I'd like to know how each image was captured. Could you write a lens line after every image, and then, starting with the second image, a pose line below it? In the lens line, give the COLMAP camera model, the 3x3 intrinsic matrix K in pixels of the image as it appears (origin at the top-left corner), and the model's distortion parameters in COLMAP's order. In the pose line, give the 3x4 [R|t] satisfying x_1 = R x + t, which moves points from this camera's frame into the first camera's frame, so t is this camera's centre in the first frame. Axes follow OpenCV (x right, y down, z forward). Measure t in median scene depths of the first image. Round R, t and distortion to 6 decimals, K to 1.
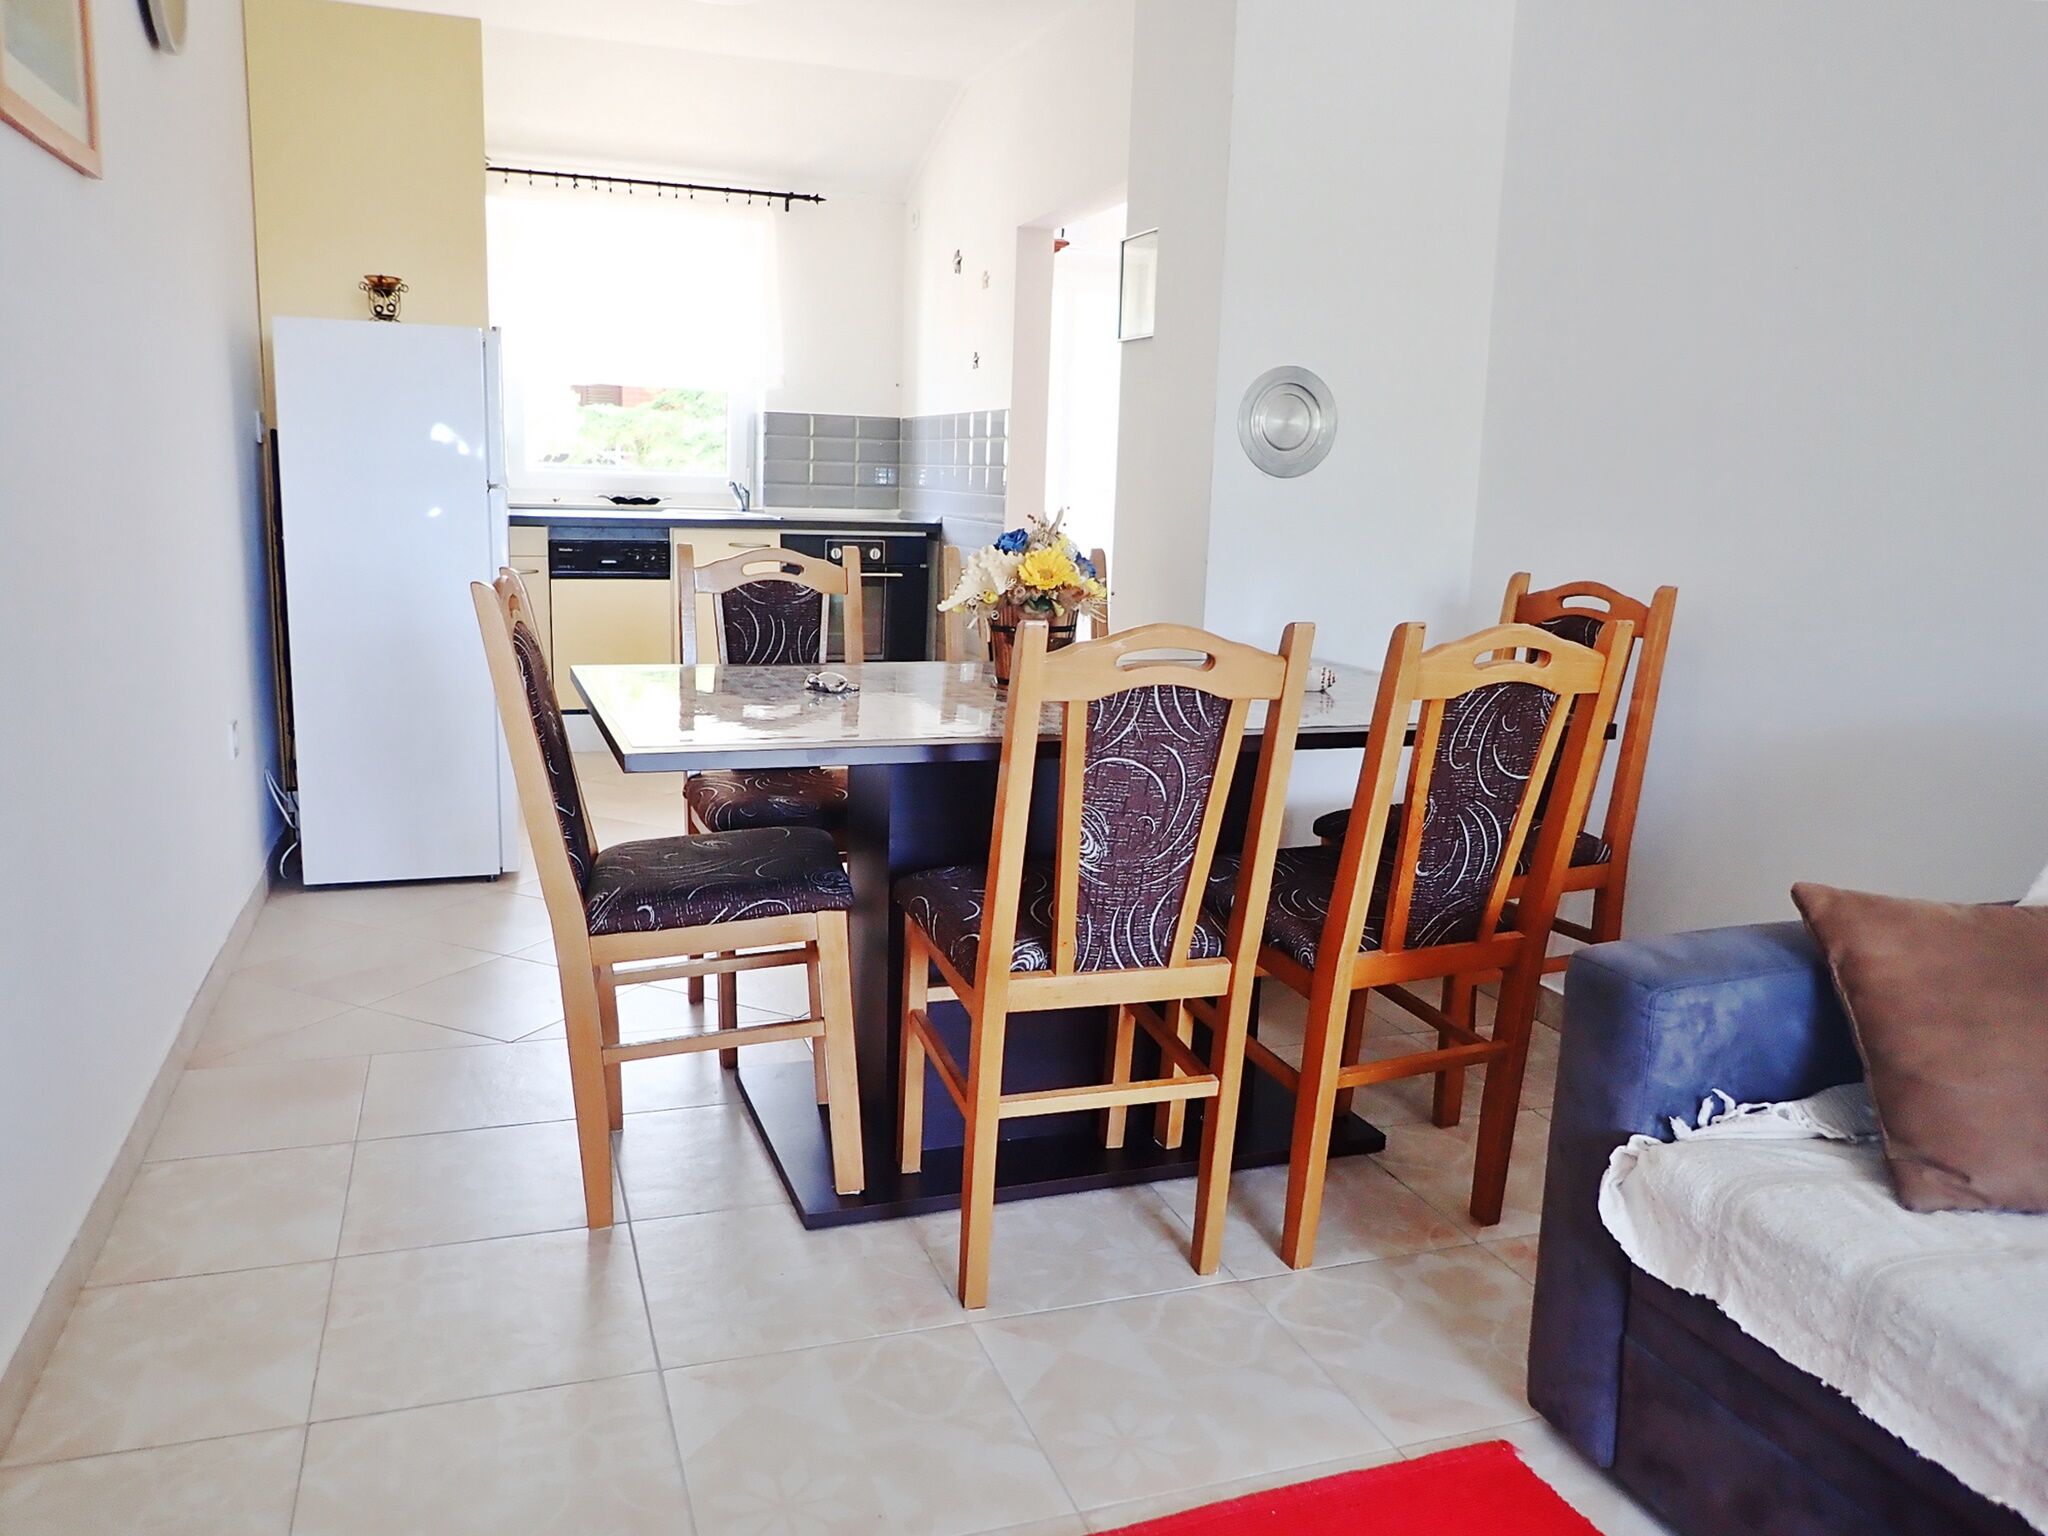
lens RADIAL K [[1545.5, 0, 1024.0], [0, 1545.5, 768.0], [0, 0, 1]] dist [0.000278, -0.003768]
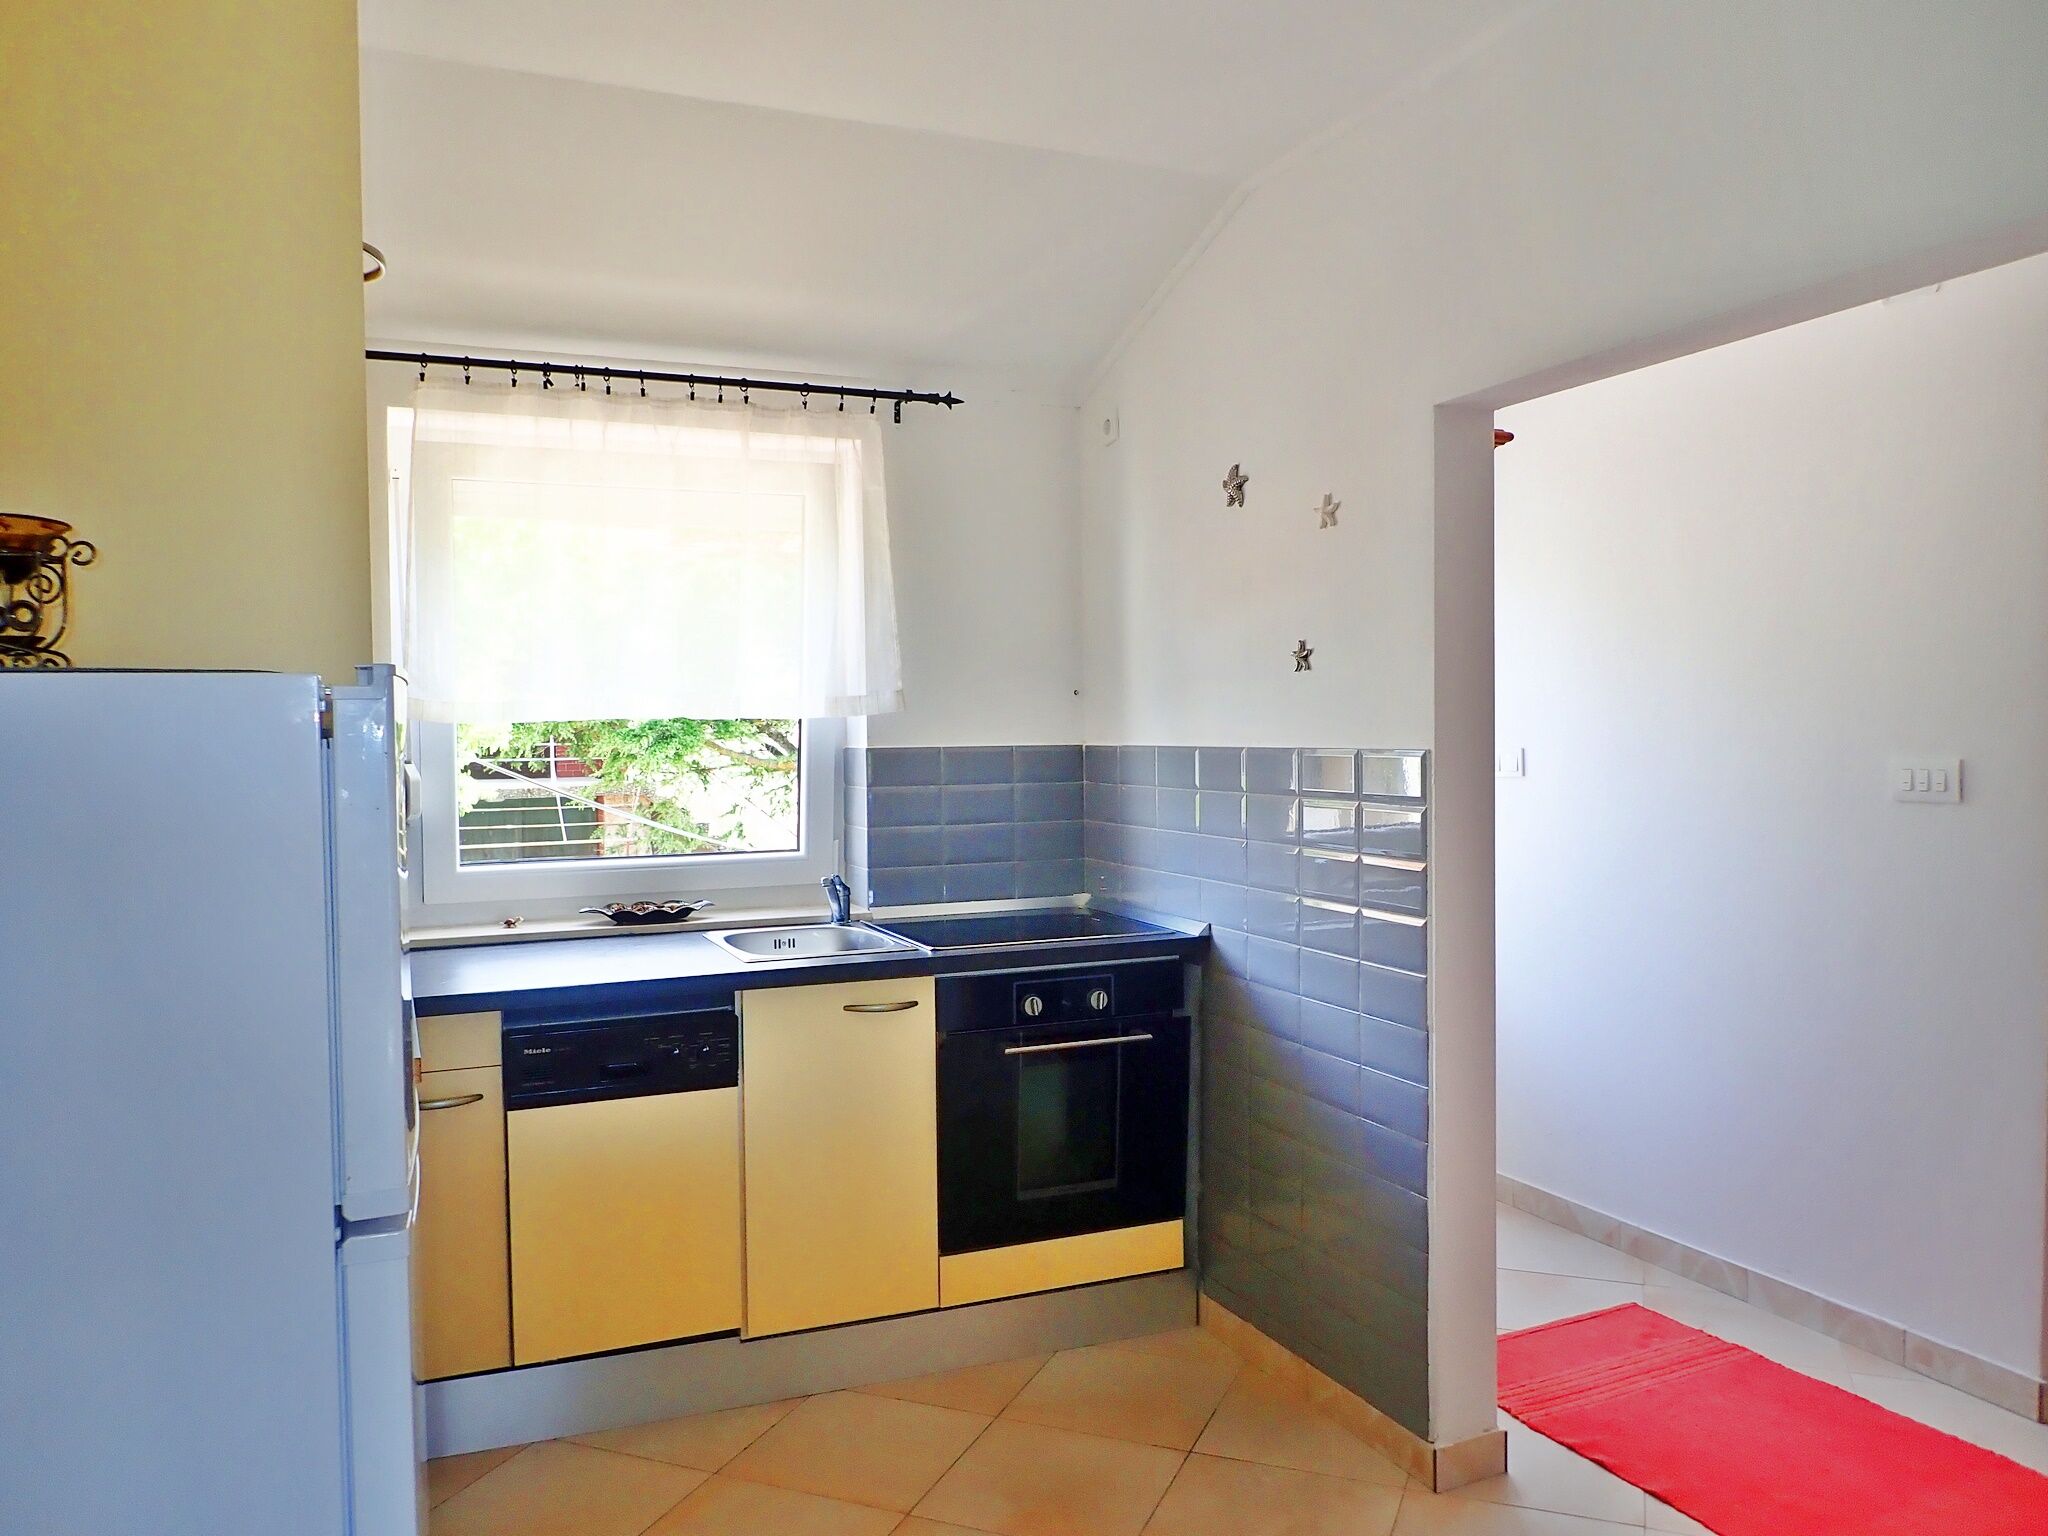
lens RADIAL K [[1477.7, 0, 1017.0], [0, 1477.7, 764.3], [0, 0, 1]] dist [-0.000263, -0.008435]
pose [[0.997065, -0.045070, 0.061895, -0.162653], [0.054343, 0.986036, -0.157414, -0.147247], [-0.053937, 0.160315, 0.985591, 0.490847]]
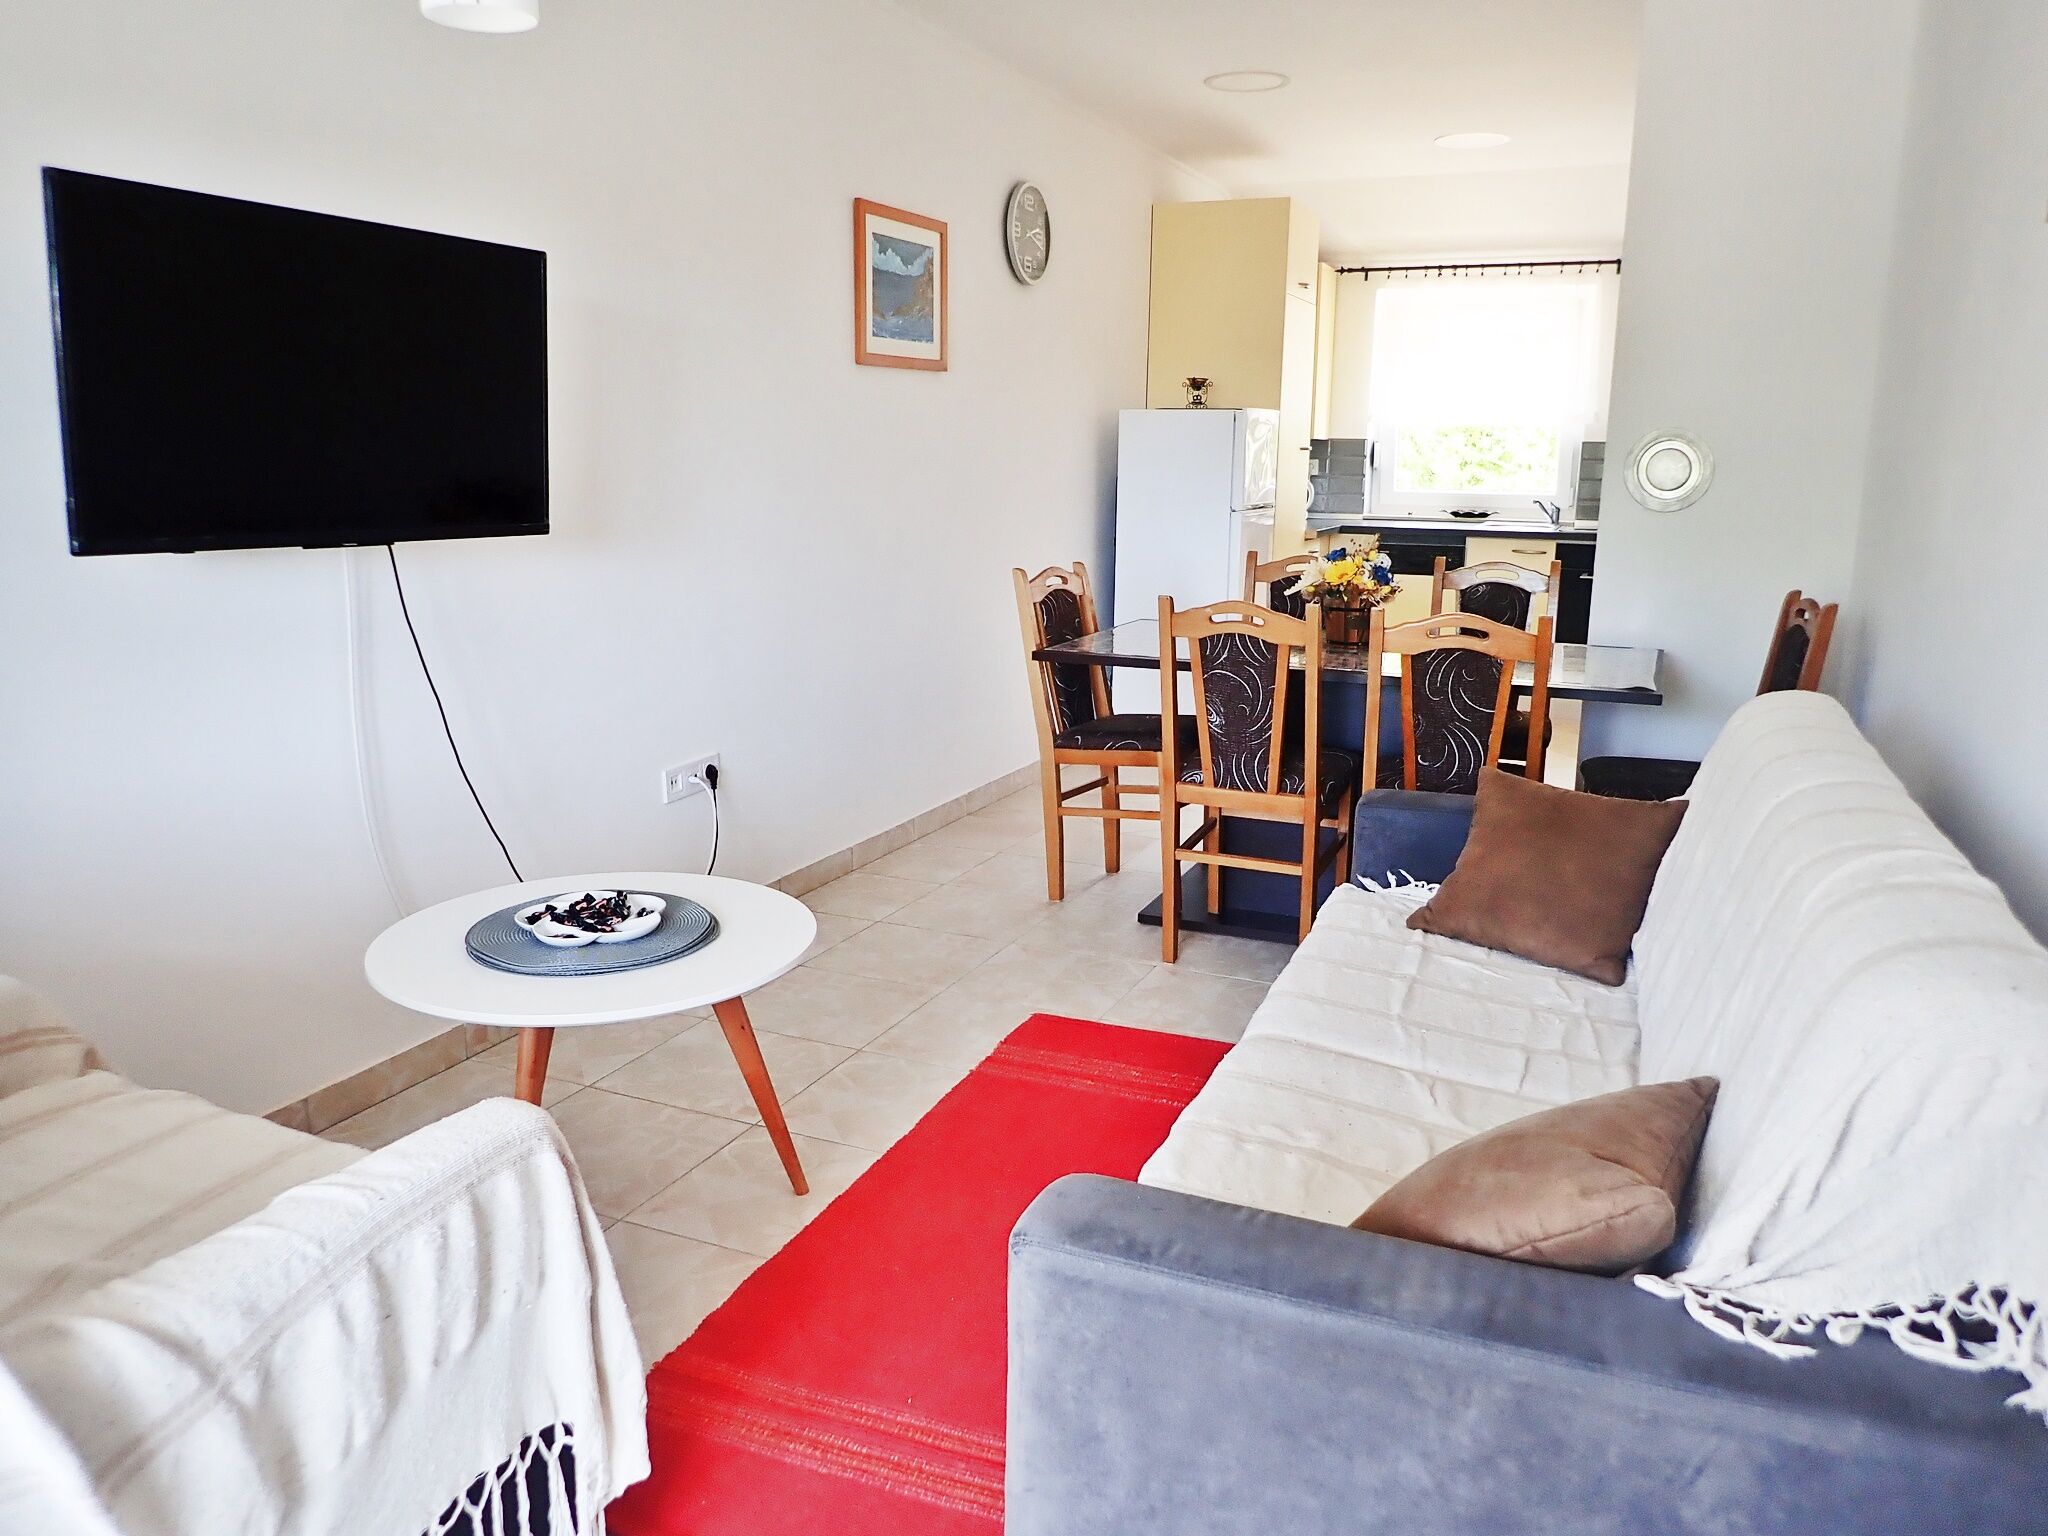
lens RADIAL K [[1477.7, 0, 1017.0], [0, 1477.7, 764.3], [0, 0, 1]] dist [-0.000263, -0.008435]
pose [[0.736608, 0.119819, -0.665621, 0.340659], [-0.115817, 0.991991, 0.050401, 0.014001], [0.666329, 0.039964, 0.744586, -0.160265]]
